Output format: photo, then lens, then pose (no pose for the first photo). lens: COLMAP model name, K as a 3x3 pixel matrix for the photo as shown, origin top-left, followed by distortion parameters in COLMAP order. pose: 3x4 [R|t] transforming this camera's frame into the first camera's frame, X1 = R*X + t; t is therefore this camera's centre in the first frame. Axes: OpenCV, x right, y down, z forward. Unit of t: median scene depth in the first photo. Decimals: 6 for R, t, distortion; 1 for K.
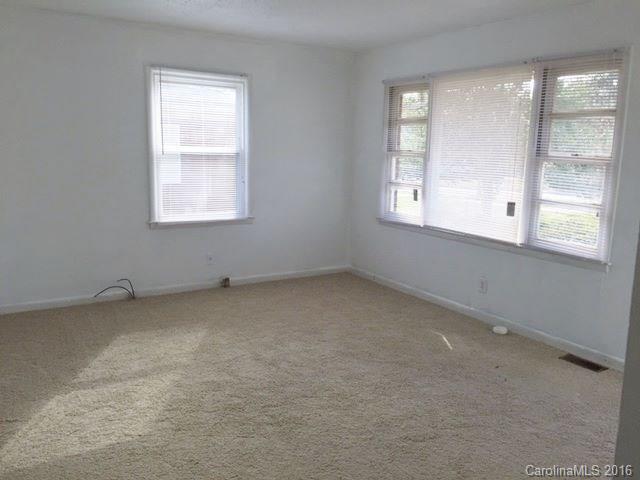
lens RADIAL K [[549.1, 0, 321.1], [0, 549.1, 239.1], [0, 0, 1]] dist [0.045777, -0.003538]
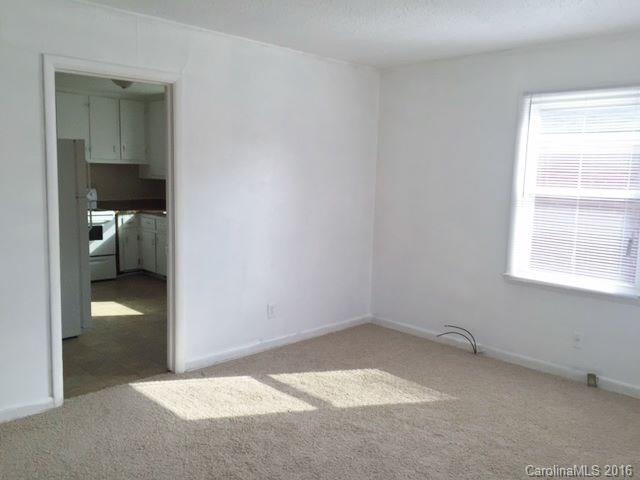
lens RADIAL K [[549.1, 0, 322.5], [0, 549.1, 237.2], [0, 0, 1]] dist [0.045777, -0.003538]
pose [[0.213654, 0.095214, -0.972258, 0.468798], [-0.190196, 0.980249, 0.054201, -0.079934], [0.958216, 0.173340, 0.227543, 0.523583]]
